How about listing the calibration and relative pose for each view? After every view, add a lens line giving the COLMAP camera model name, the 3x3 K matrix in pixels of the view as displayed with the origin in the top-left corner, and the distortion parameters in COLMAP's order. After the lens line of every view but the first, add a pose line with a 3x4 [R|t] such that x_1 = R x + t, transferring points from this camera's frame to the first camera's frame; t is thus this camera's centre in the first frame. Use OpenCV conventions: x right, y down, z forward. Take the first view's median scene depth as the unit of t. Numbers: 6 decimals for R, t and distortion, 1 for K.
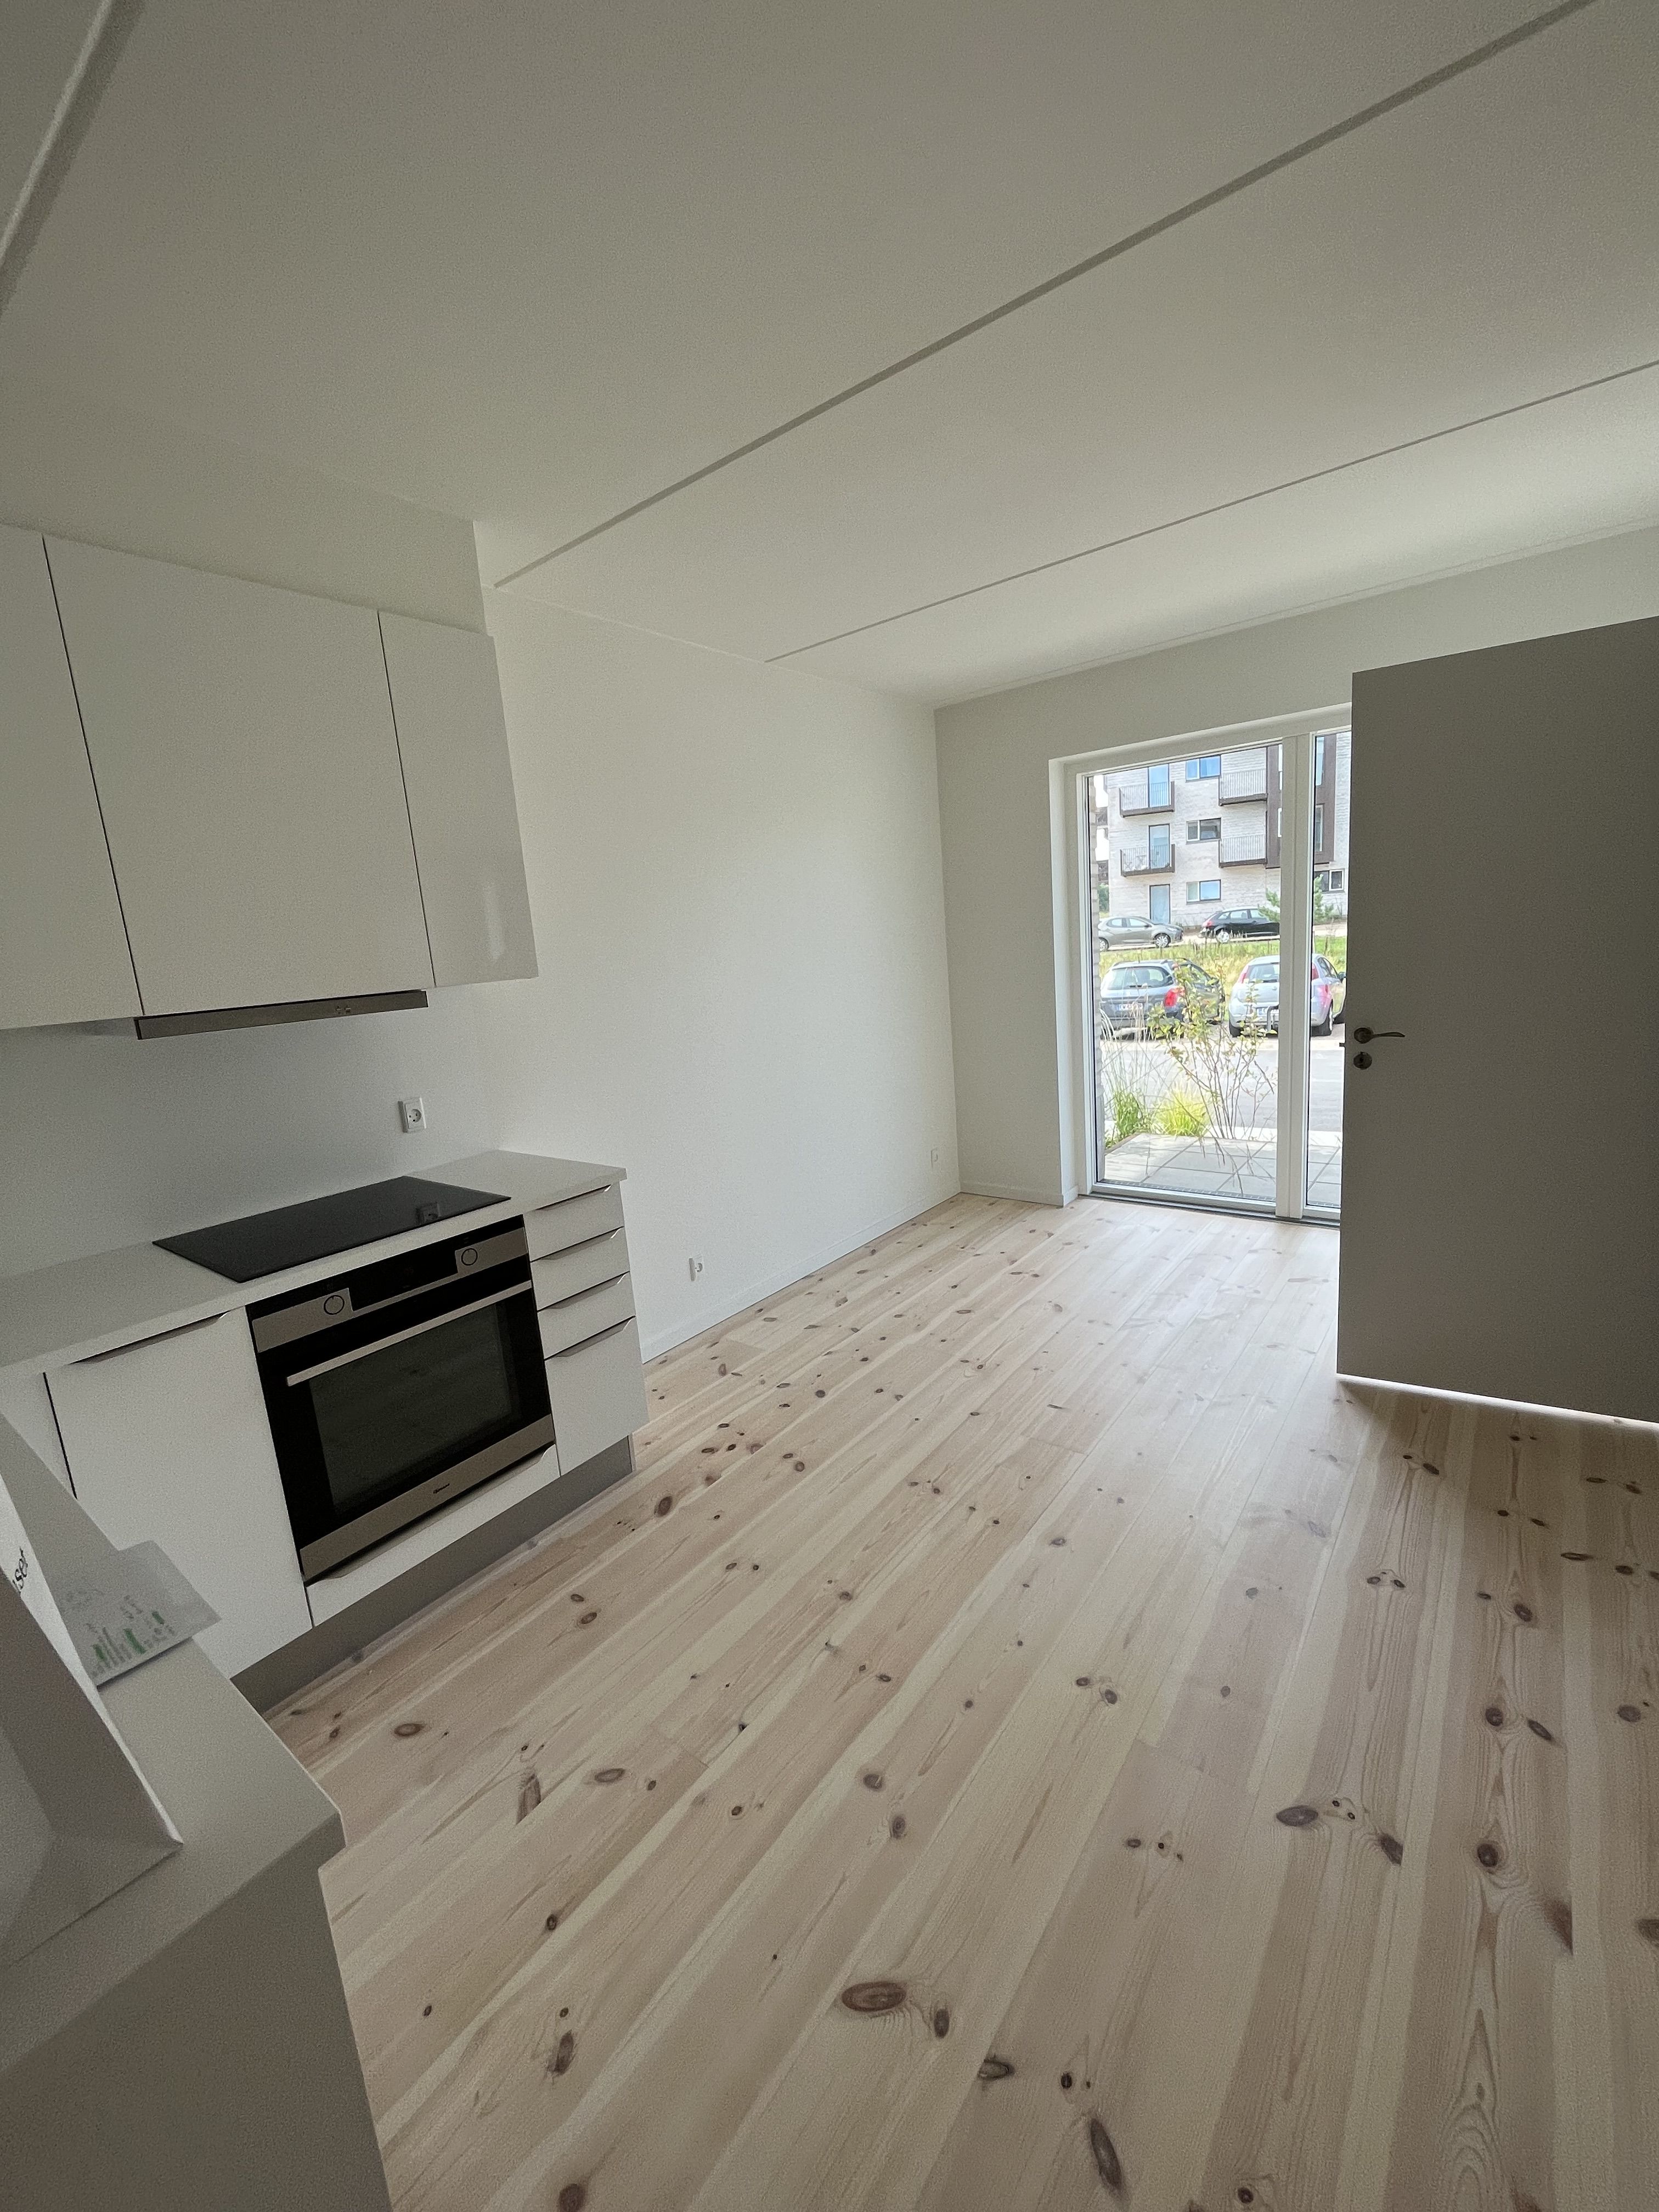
lens RADIAL K [[904.1, 0, 823.9], [0, 904.1, 1097.9], [0, 0, 1]] dist [-0.000493, -0.000421]
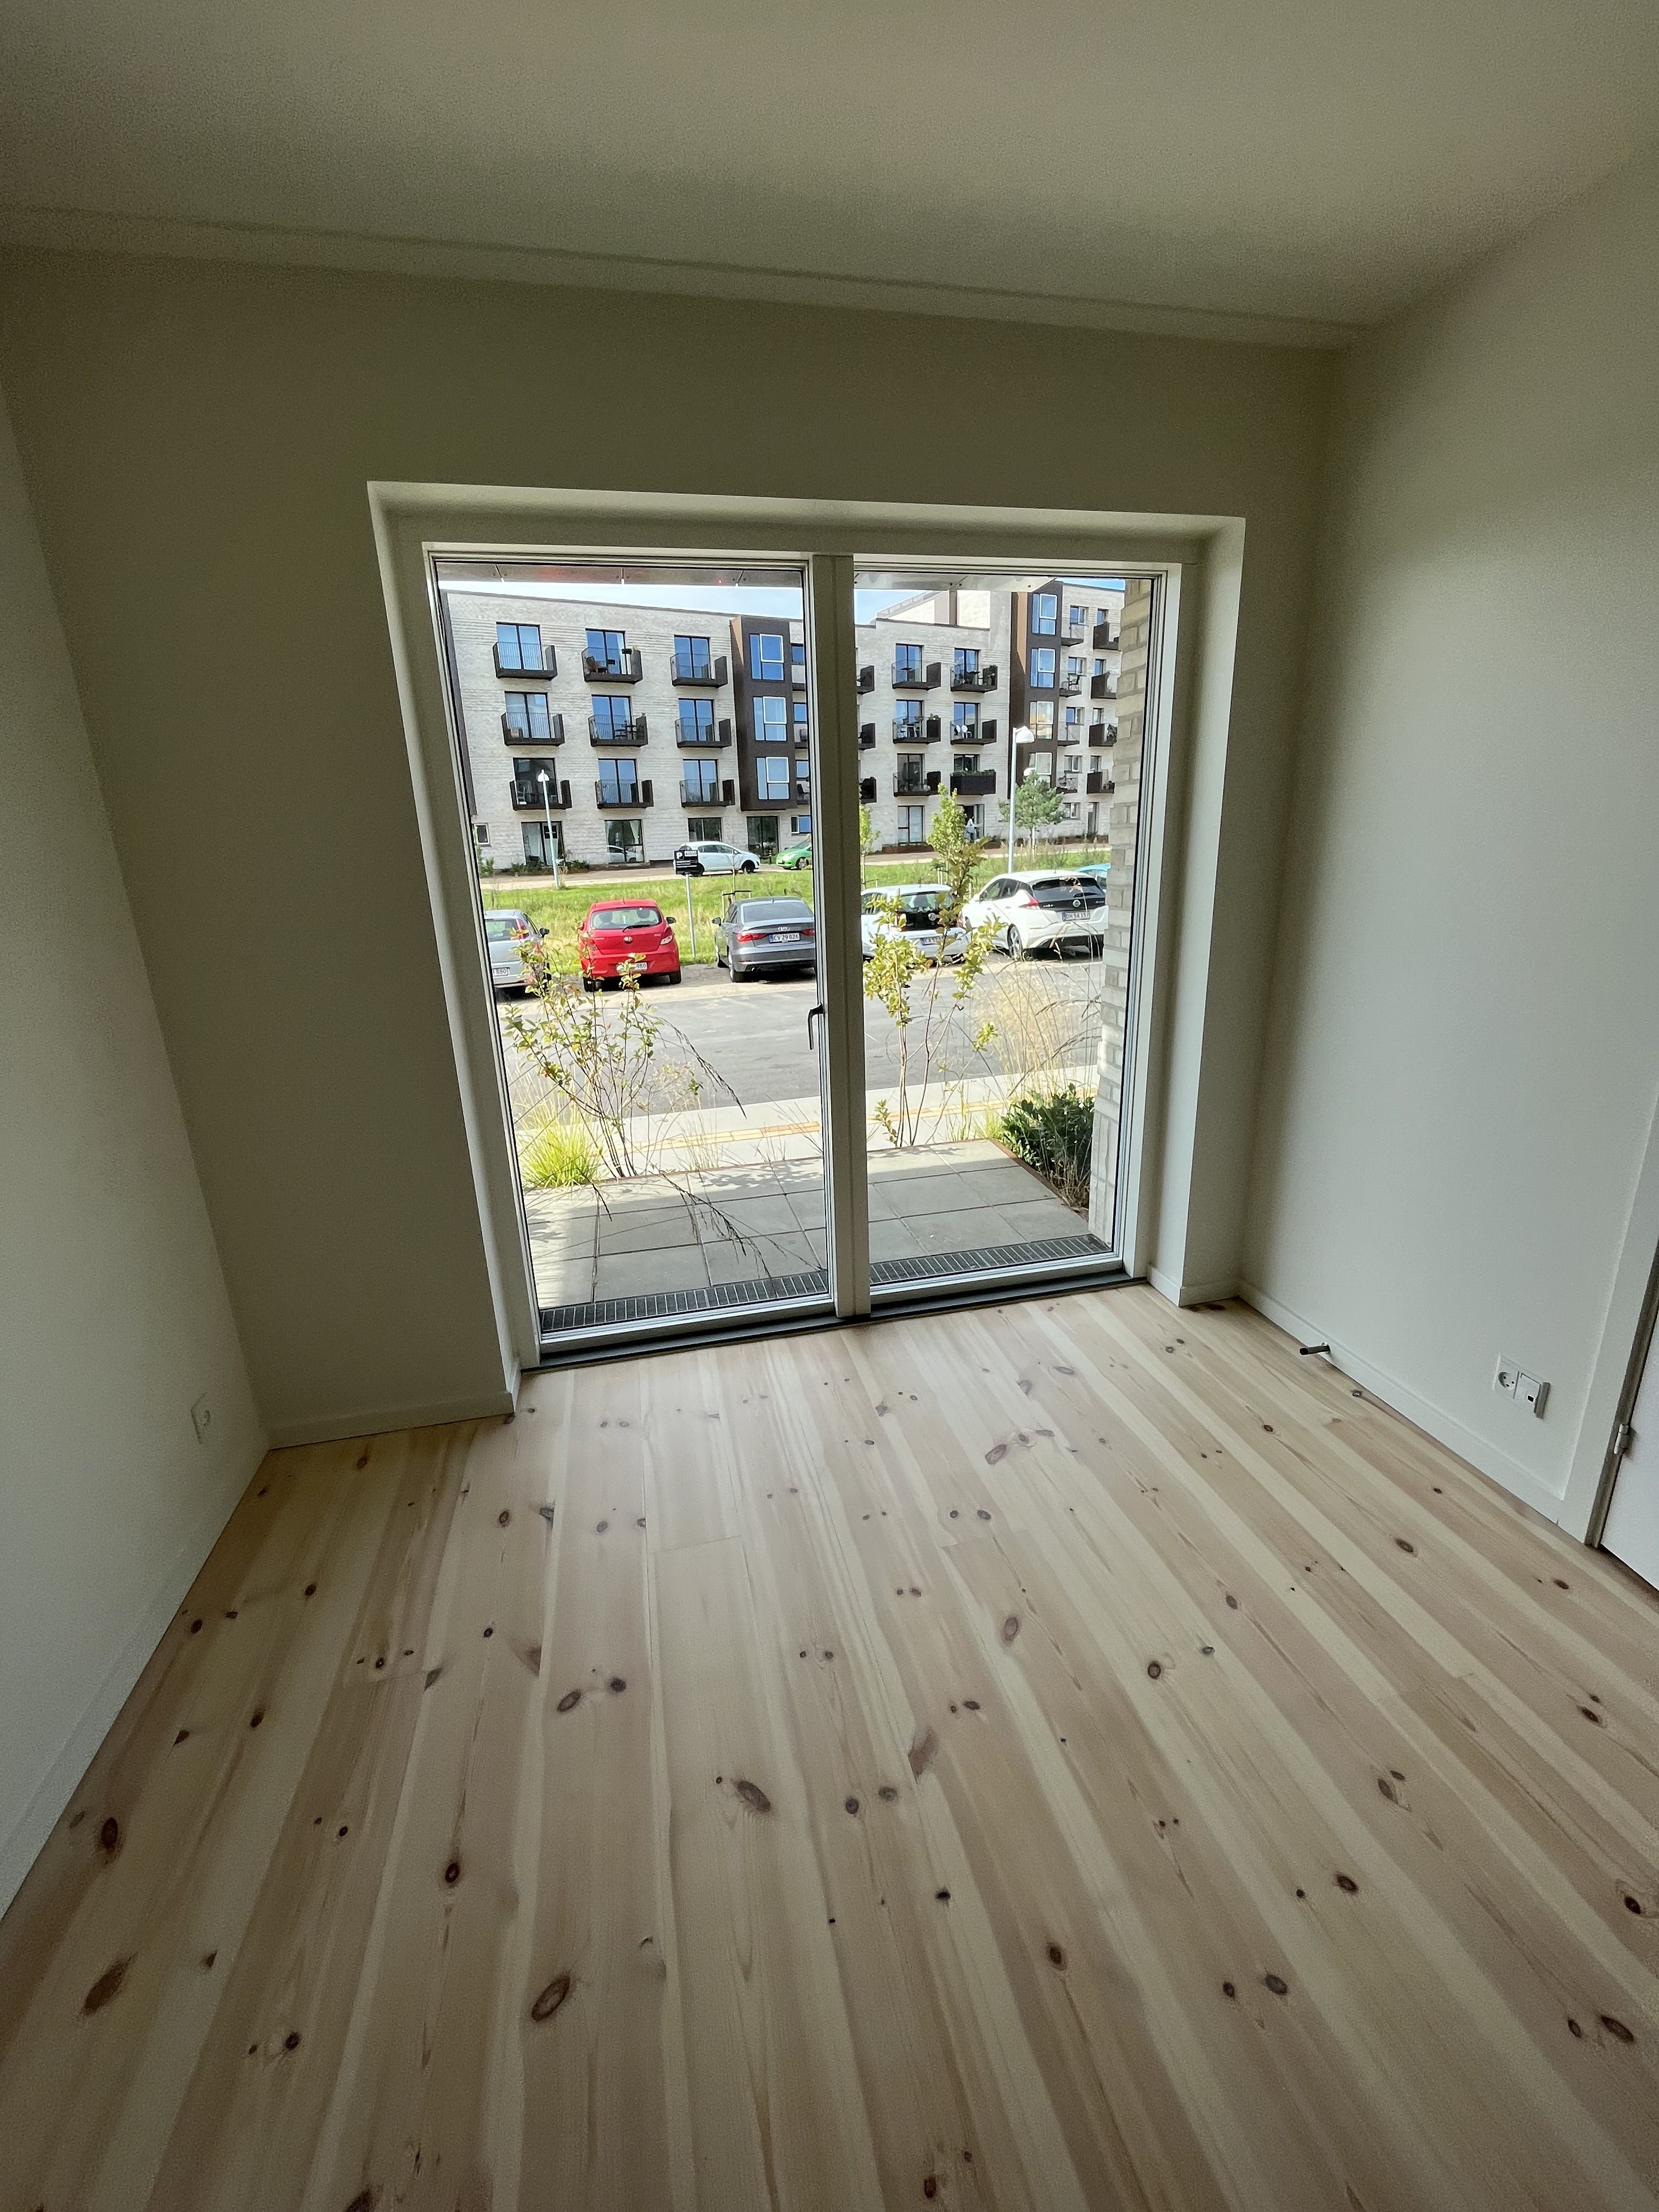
lens RADIAL K [[904.1, 0, 835.0], [0, 904.1, 1102.2], [0, 0, 1]] dist [-0.000493, -0.000421]
pose [[0.633257, -0.167963, 0.755496, 0.026644], [0.126588, 0.985499, 0.112992, -0.164697], [-0.763519, 0.024084, 0.645336, 0.891086]]
